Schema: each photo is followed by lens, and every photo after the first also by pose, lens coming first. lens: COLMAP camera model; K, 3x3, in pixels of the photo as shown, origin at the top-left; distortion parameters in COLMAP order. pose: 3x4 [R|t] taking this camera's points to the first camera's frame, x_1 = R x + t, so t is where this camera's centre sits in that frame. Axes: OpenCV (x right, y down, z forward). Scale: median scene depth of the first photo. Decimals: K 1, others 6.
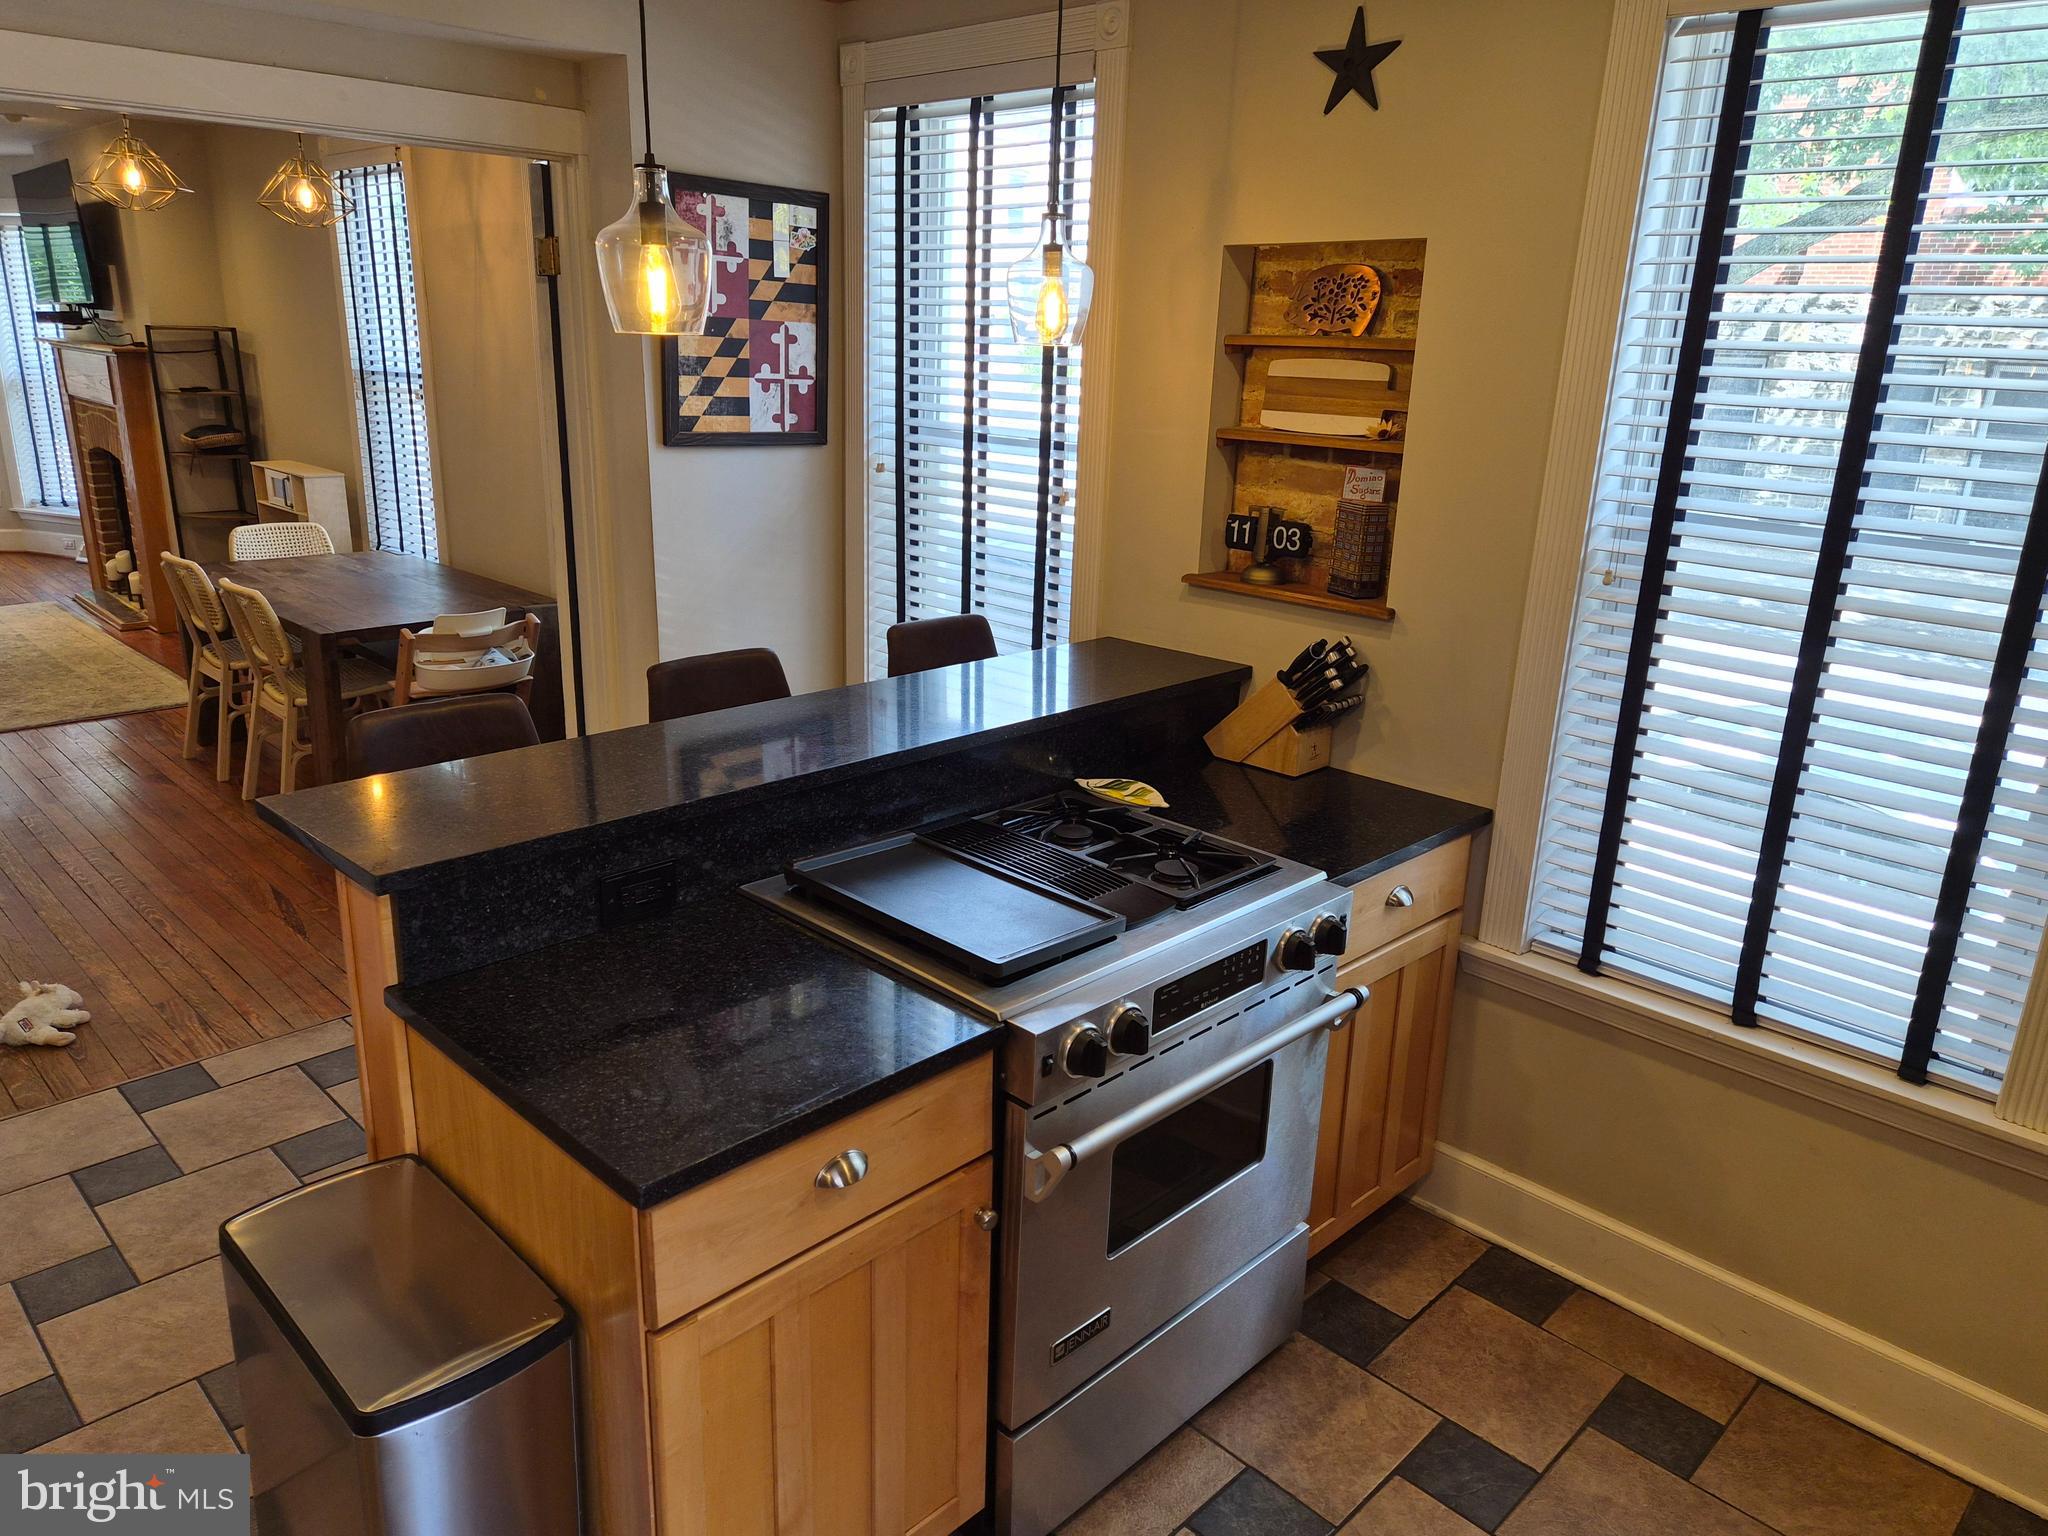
lens RADIAL K [[1415.5, 0, 1031.9], [0, 1415.5, 759.6], [0, 0, 1]] dist [0.070889, -0.059519]
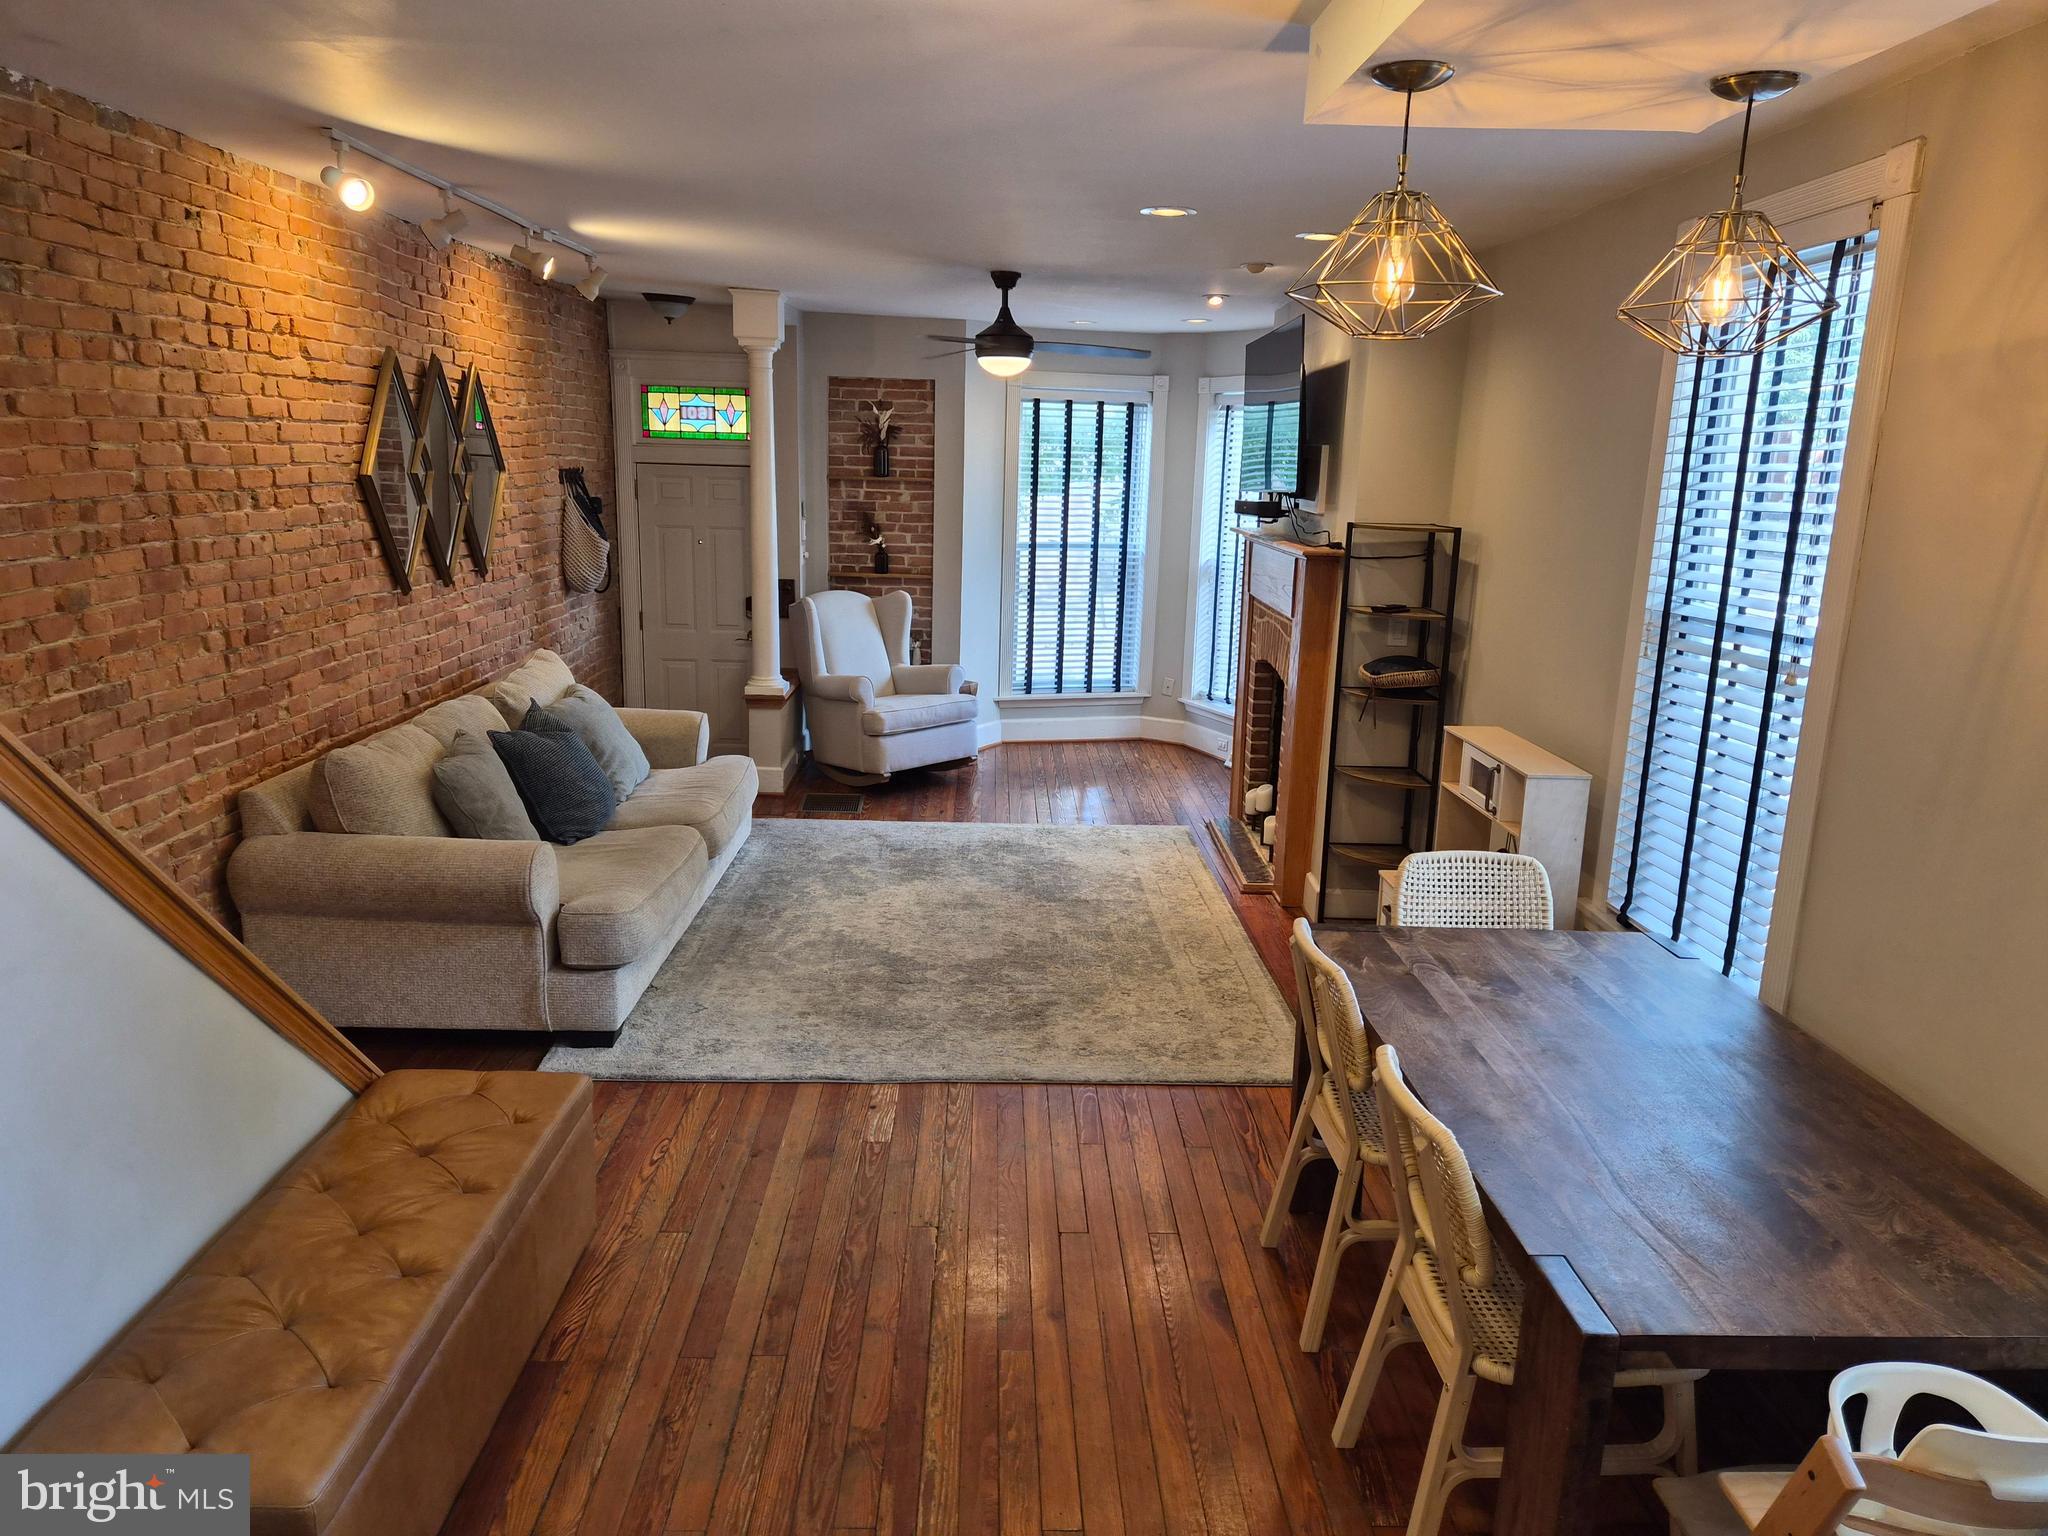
lens RADIAL K [[1415.5, 0, 1017.9], [0, 1415.5, 746.4], [0, 0, 1]] dist [0.070889, -0.059519]
pose [[0.728959, 0.130327, -0.672037, -0.221984], [-0.207852, 0.977501, -0.035892, -0.121777], [0.652239, 0.165849, 0.739647, 0.352532]]
